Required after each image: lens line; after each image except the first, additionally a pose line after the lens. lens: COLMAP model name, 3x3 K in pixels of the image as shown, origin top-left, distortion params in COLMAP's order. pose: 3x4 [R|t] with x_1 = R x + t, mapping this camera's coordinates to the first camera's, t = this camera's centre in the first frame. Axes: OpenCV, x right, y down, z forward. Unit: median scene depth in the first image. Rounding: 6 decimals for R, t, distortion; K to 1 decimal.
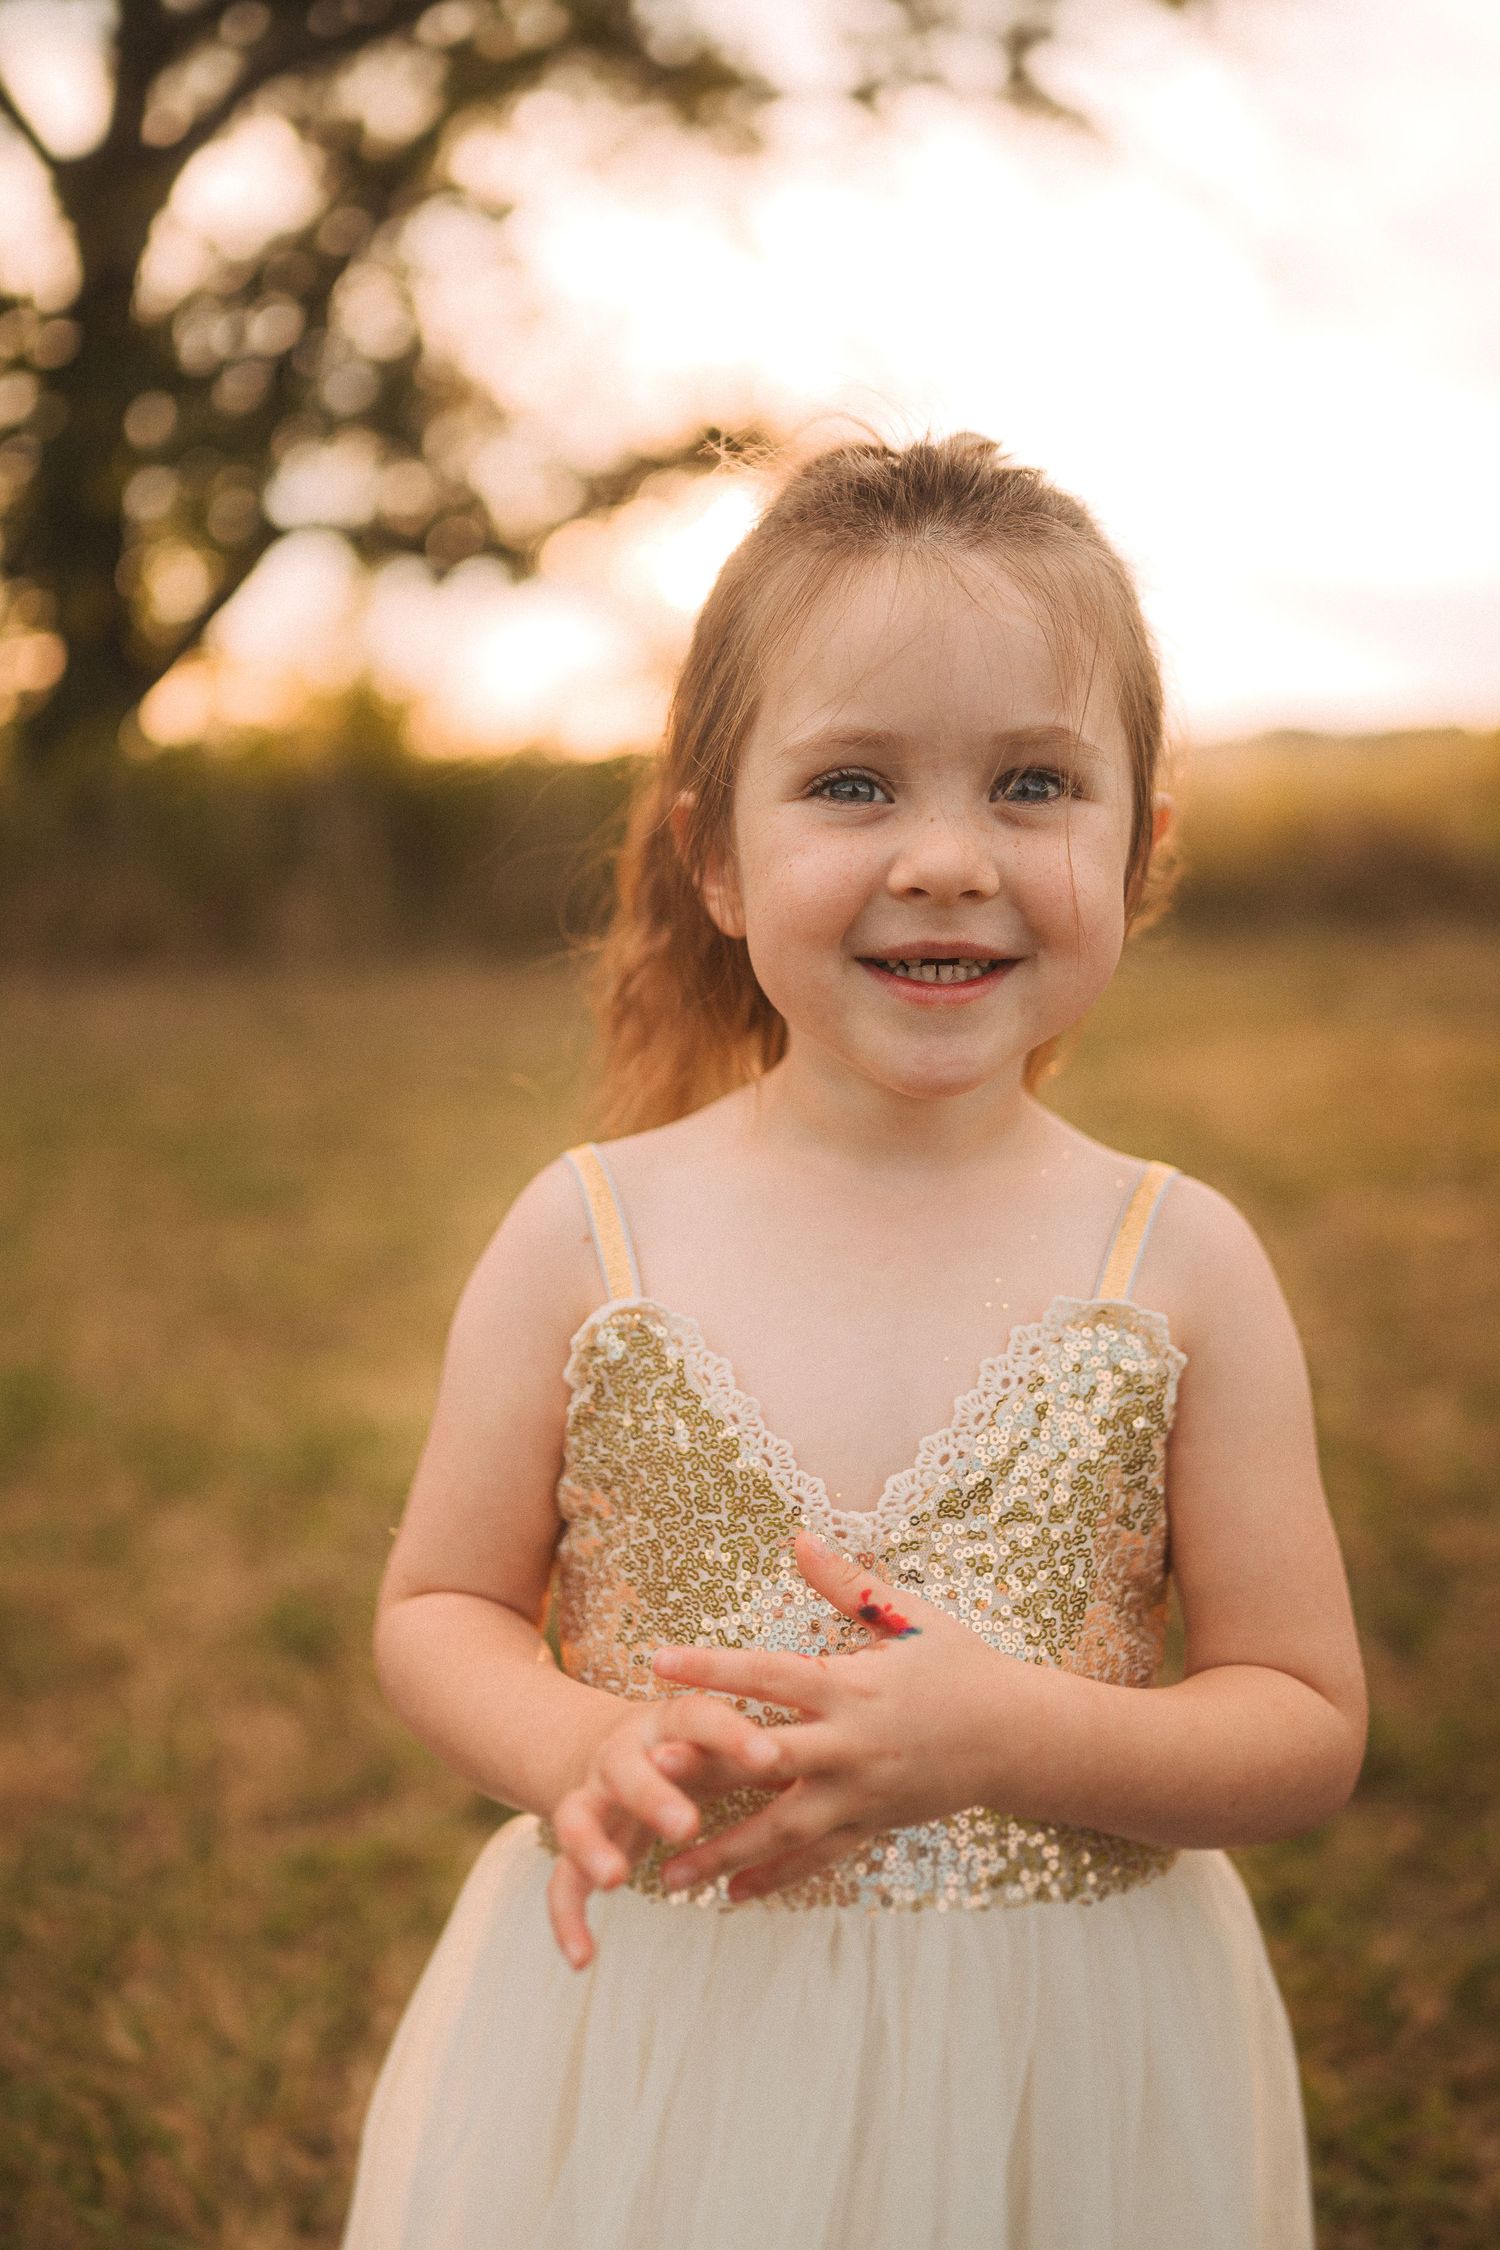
lens RADIAL K [[2250.9, 0, 750.0], [0, 2250.9, 1125.0], [0, 0, 1]] dist [0.028317, 0.014304]
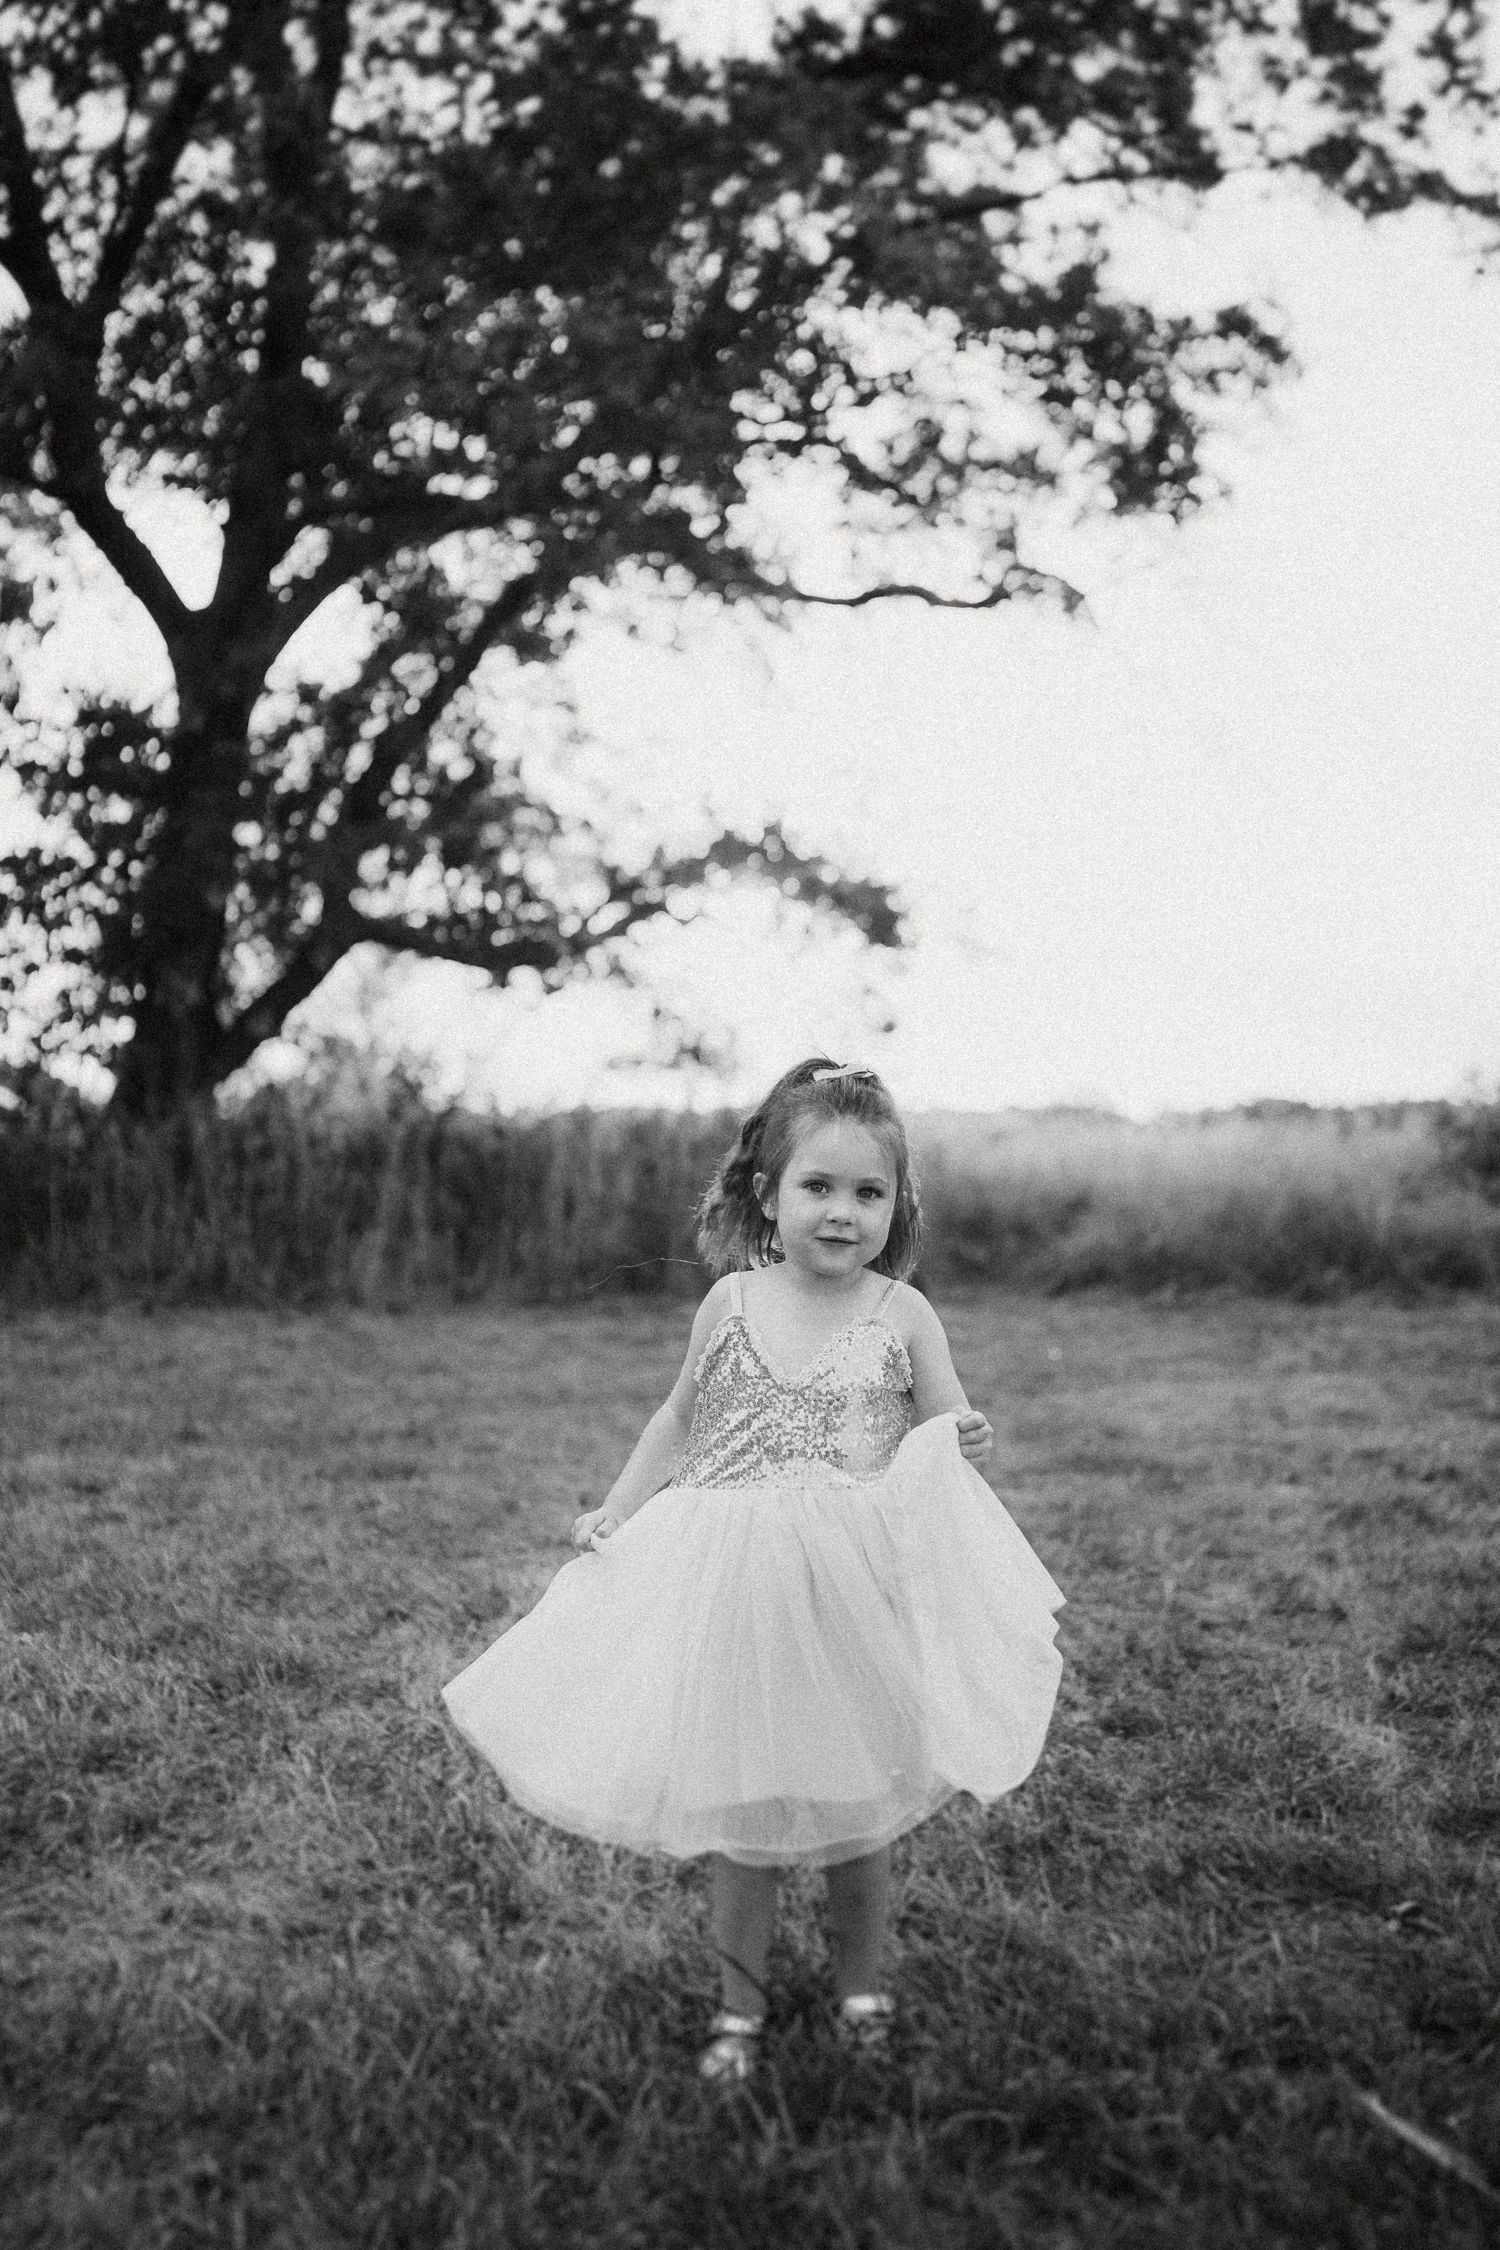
lens RADIAL K [[2250.9, 0, 750.0], [0, 2250.9, 1125.0], [0, 0, 1]] dist [0.028317, 0.014304]
pose [[0.999711, 0.023894, -0.002472, -0.002536], [-0.023983, 0.986957, -0.159186, 0.017315], [-0.001364, 0.159200, 0.987245, -0.139914]]
